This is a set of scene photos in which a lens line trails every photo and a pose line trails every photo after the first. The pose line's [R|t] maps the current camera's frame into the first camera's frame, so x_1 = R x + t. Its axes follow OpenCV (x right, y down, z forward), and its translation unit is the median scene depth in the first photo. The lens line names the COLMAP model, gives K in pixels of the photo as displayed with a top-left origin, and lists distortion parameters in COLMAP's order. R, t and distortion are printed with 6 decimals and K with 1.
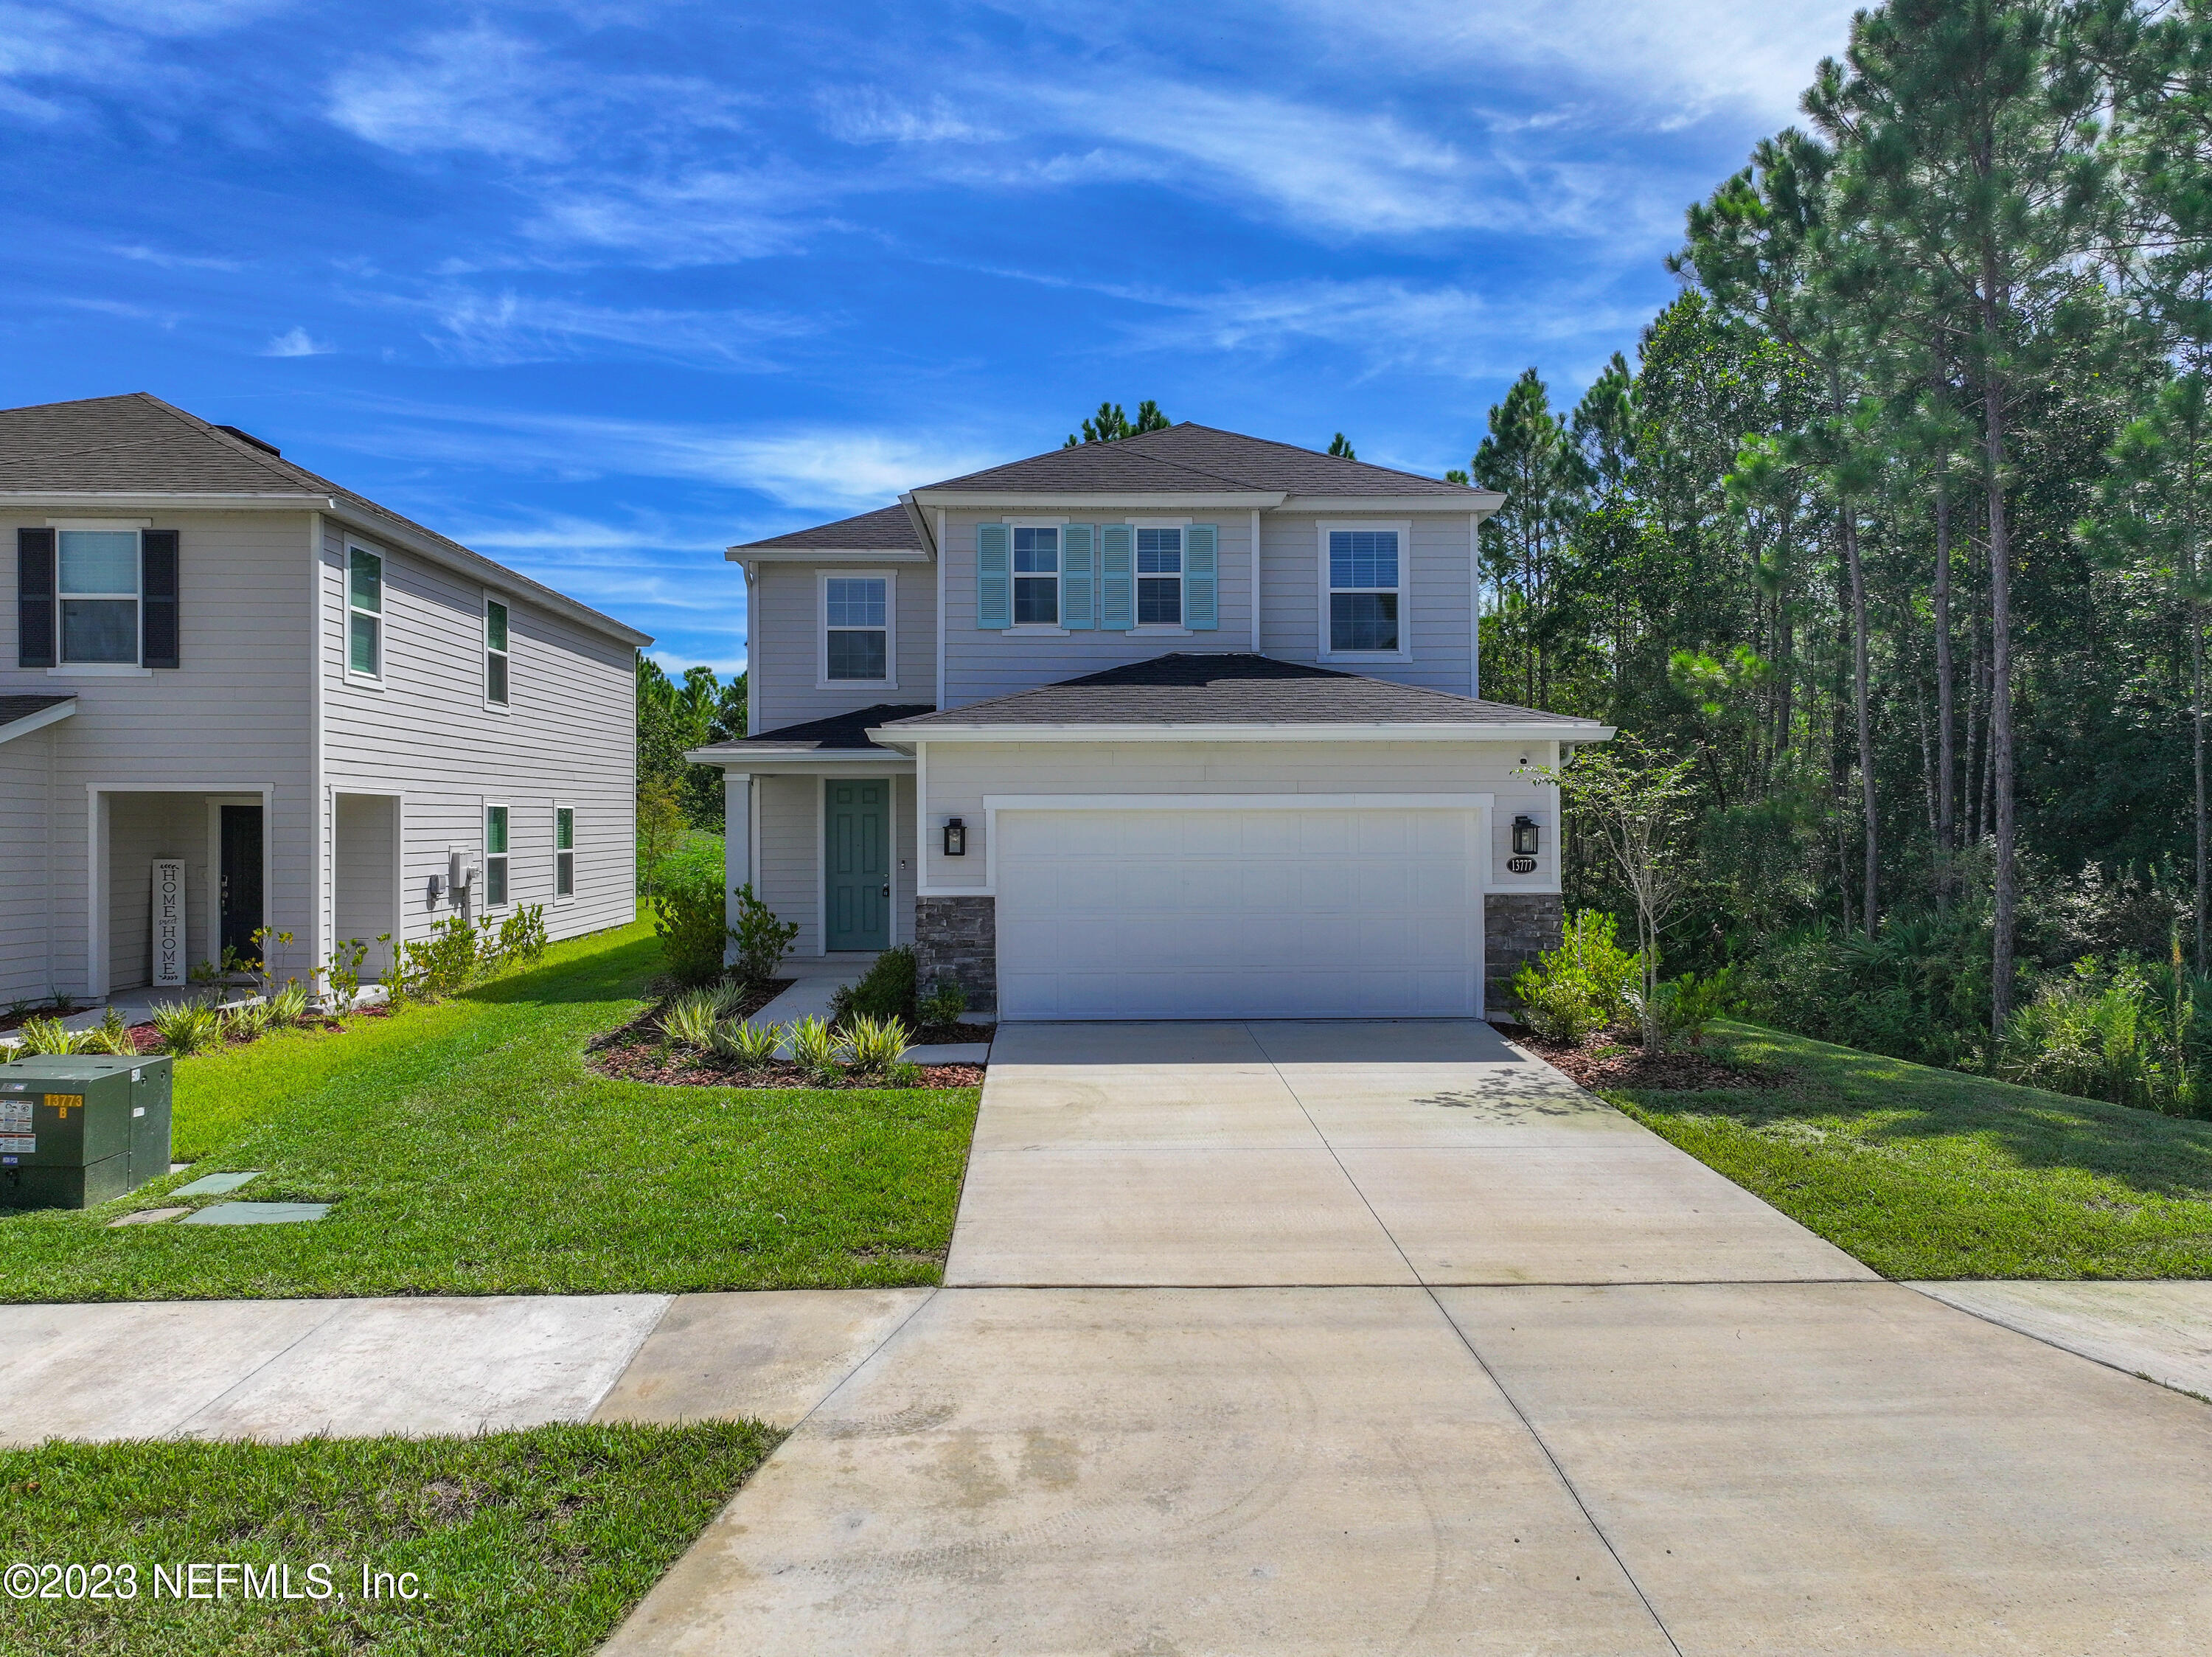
lens RADIAL K [[1552.5, 0, 1106.0], [0, 1552.5, 828.5], [0, 0, 1]] dist [-0.000240, 0.000898]
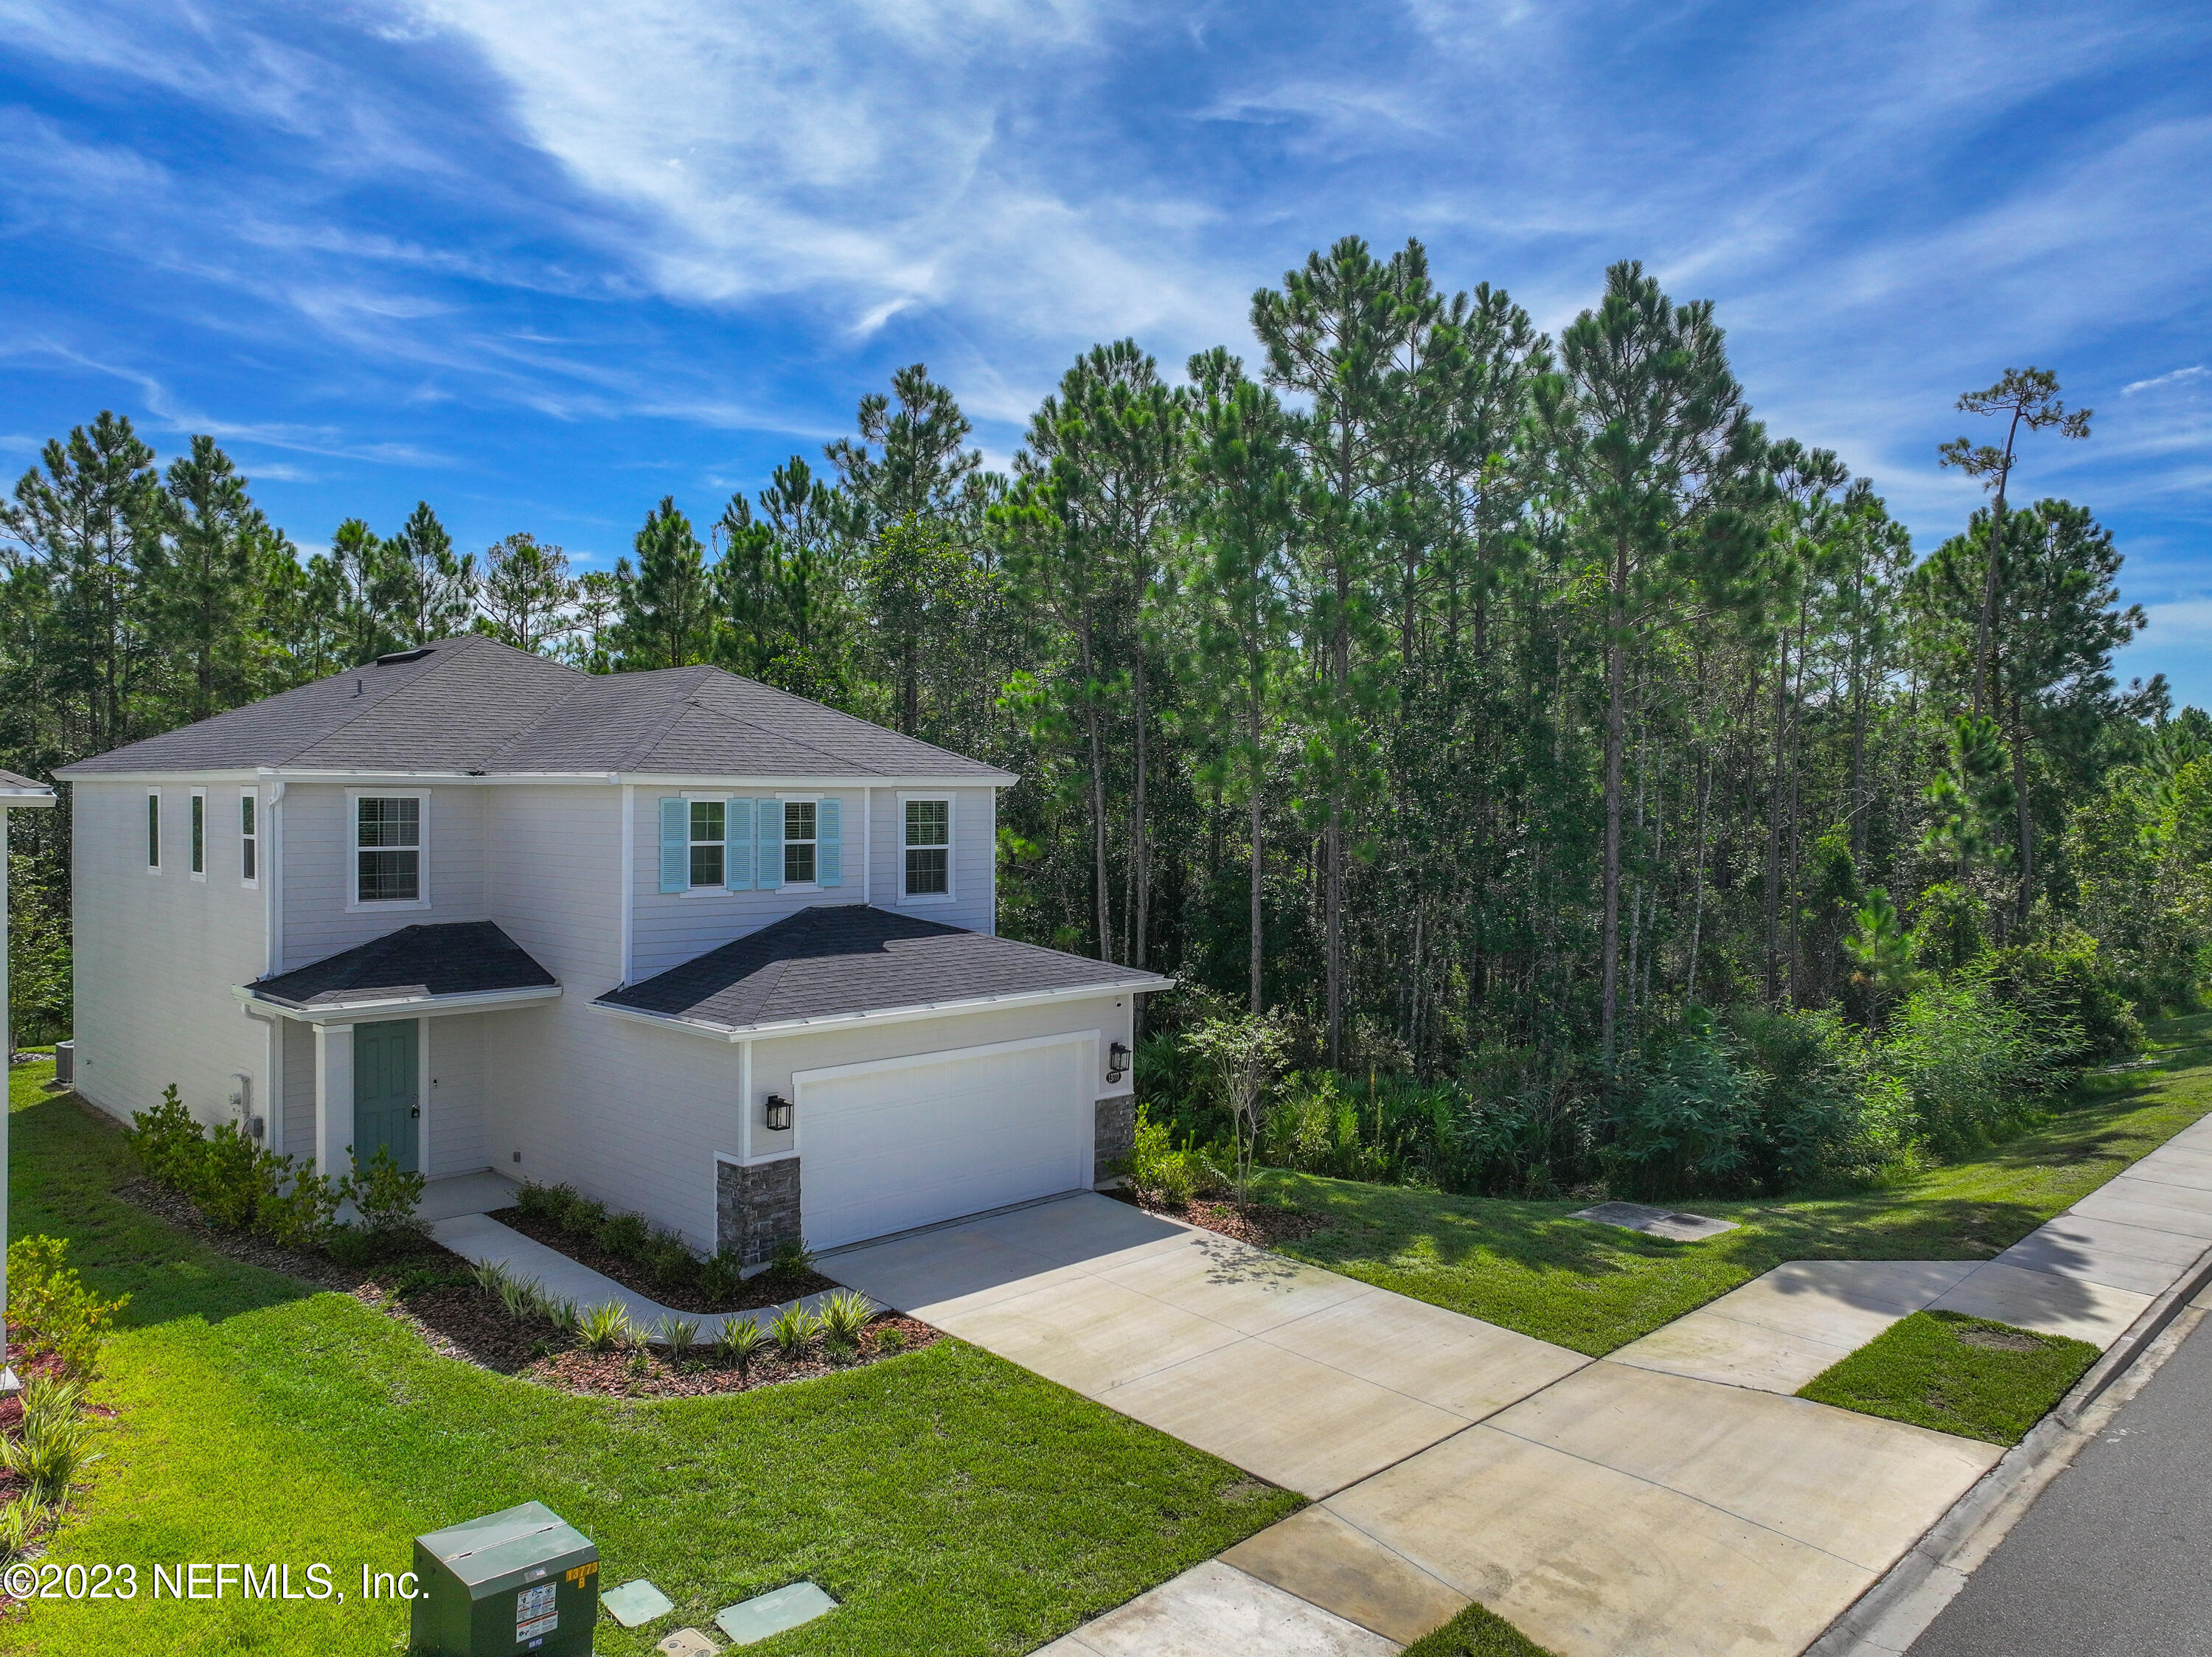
lens RADIAL K [[1536.9, 0, 1106.0], [0, 1536.9, 828.5], [0, 0, 1]] dist [-0.002573, -0.003018]
pose [[0.736945, -0.003997, 0.675941, -0.693929], [-0.003869, 0.999941, 0.010131, -0.220526], [-0.675942, -0.010082, 0.736886, -0.022220]]
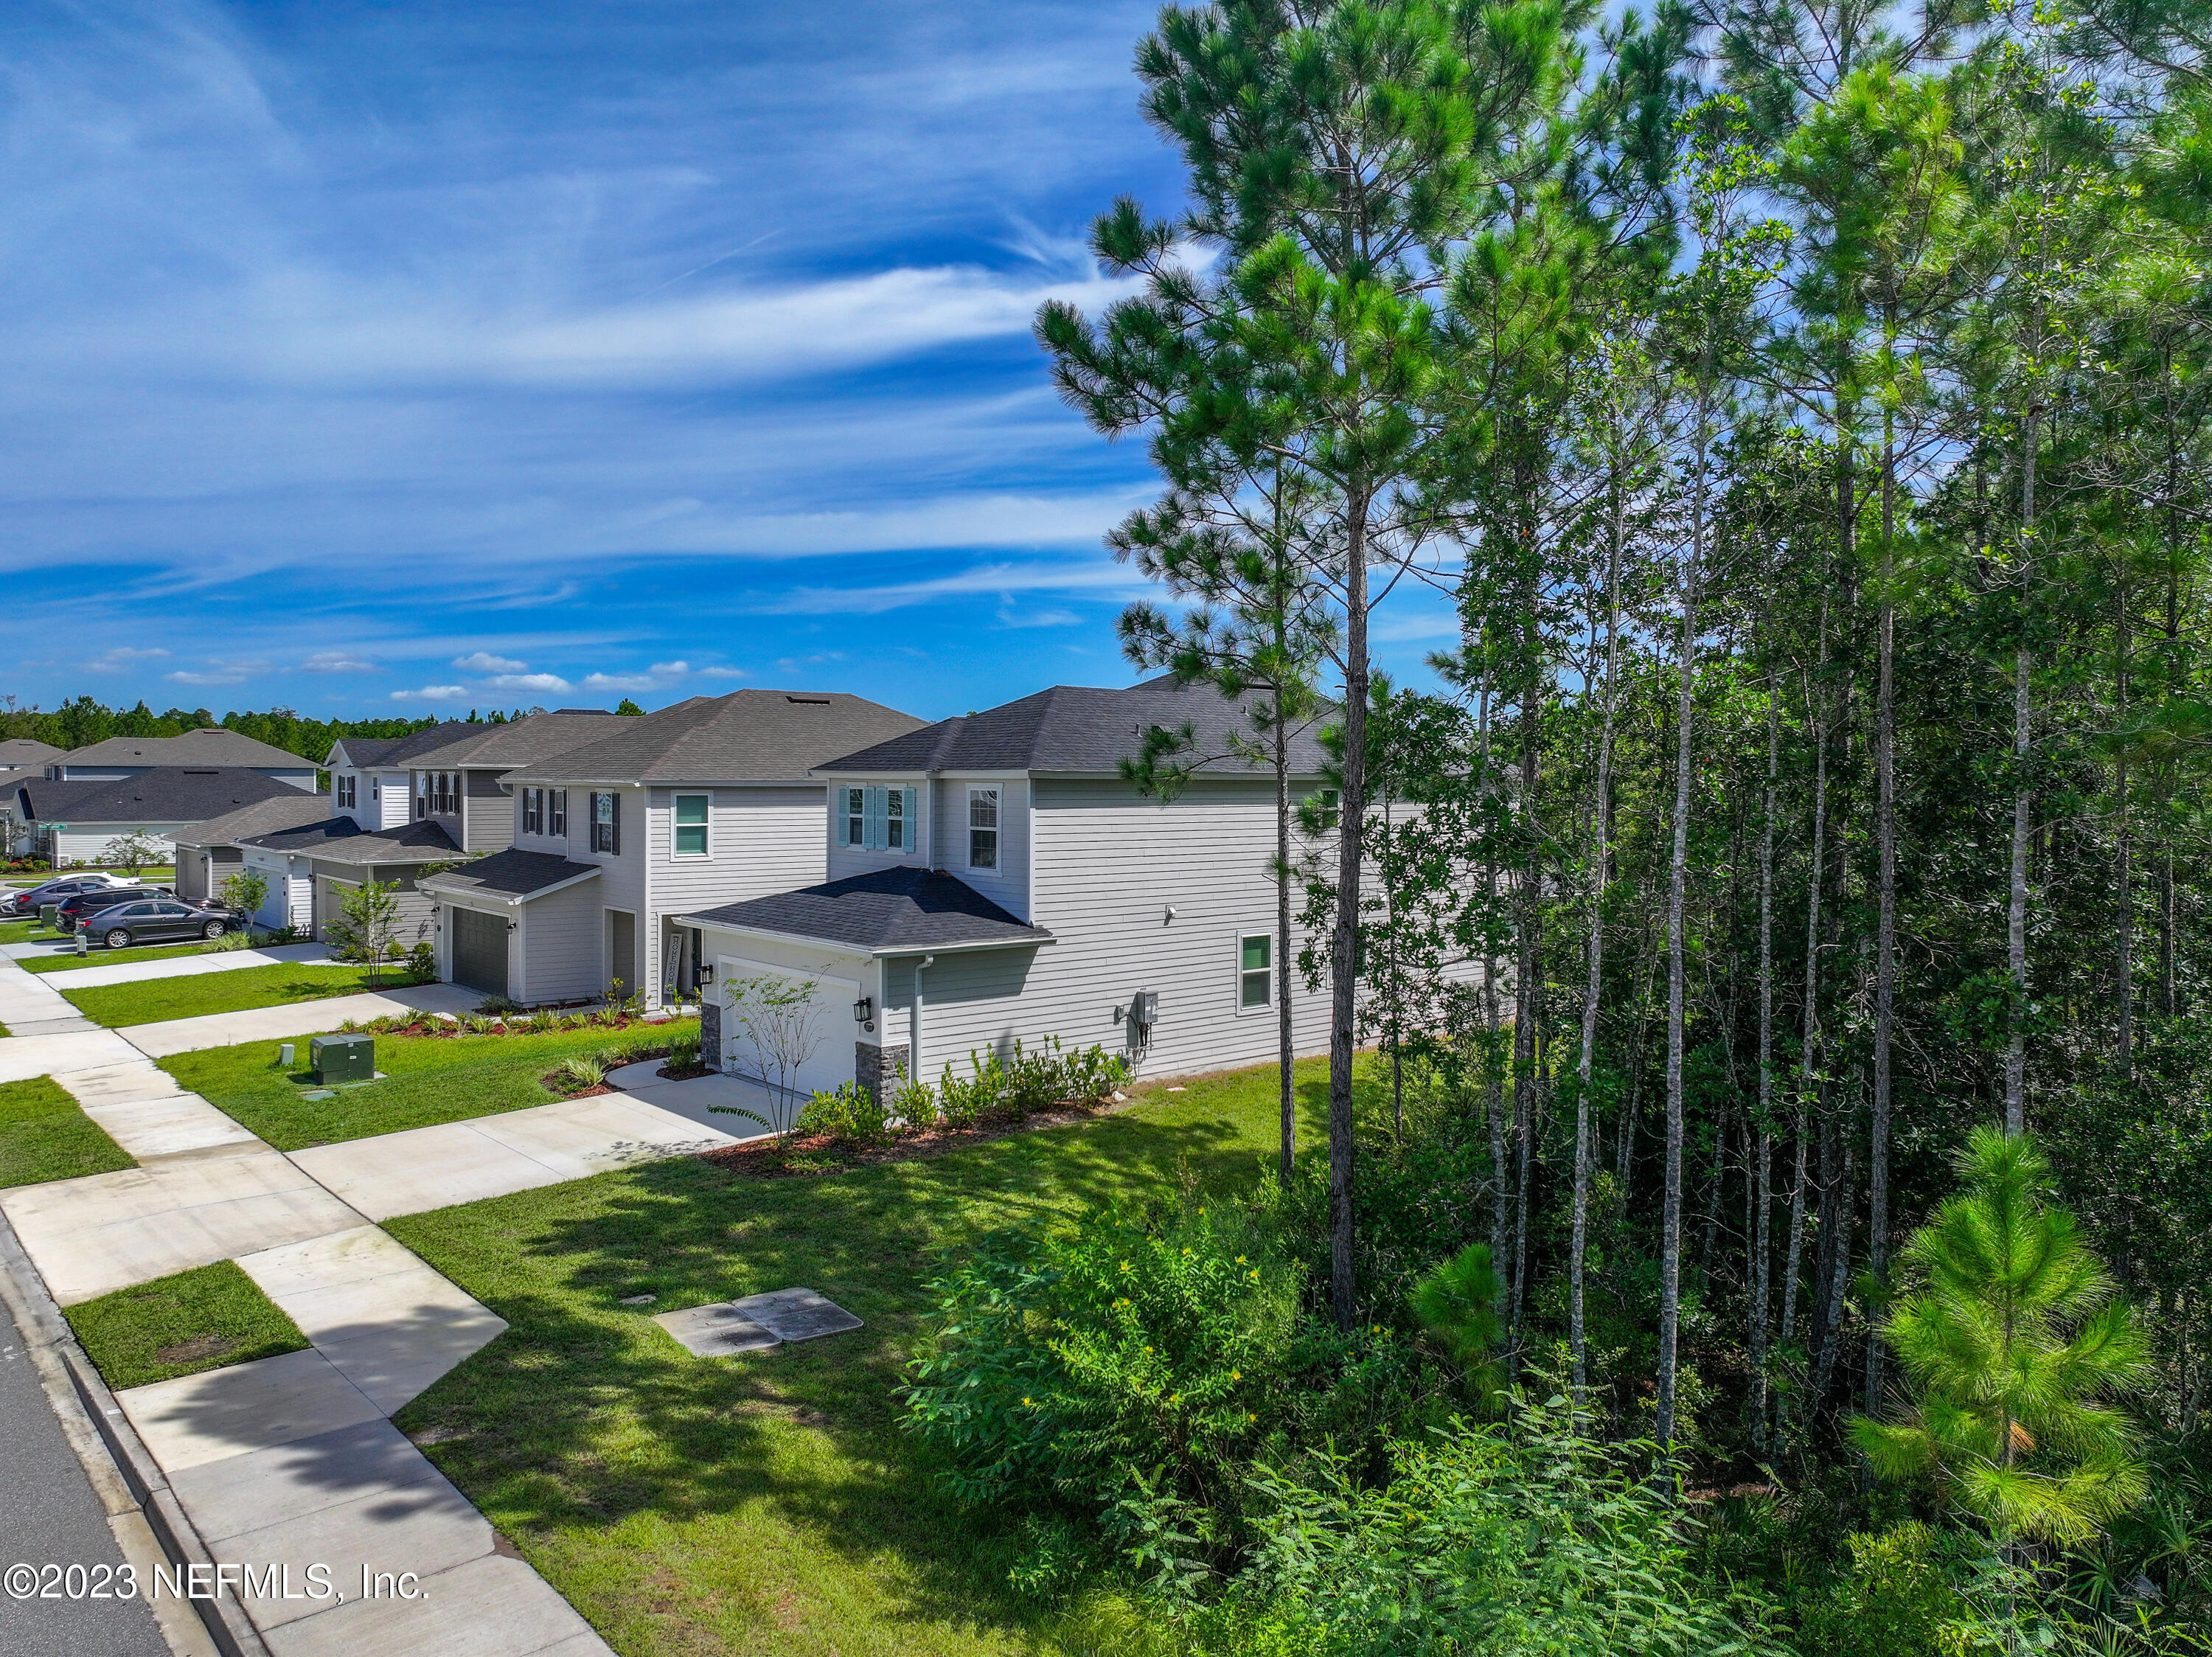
lens RADIAL K [[1536.9, 0, 1106.0], [0, 1536.9, 828.5], [0, 0, 1]] dist [-0.002573, -0.003018]
pose [[0.626994, 0.036172, -0.778184, 1.720846], [-0.008937, 0.999190, 0.039244, -0.258686], [0.778973, -0.017652, 0.626809, 0.179047]]
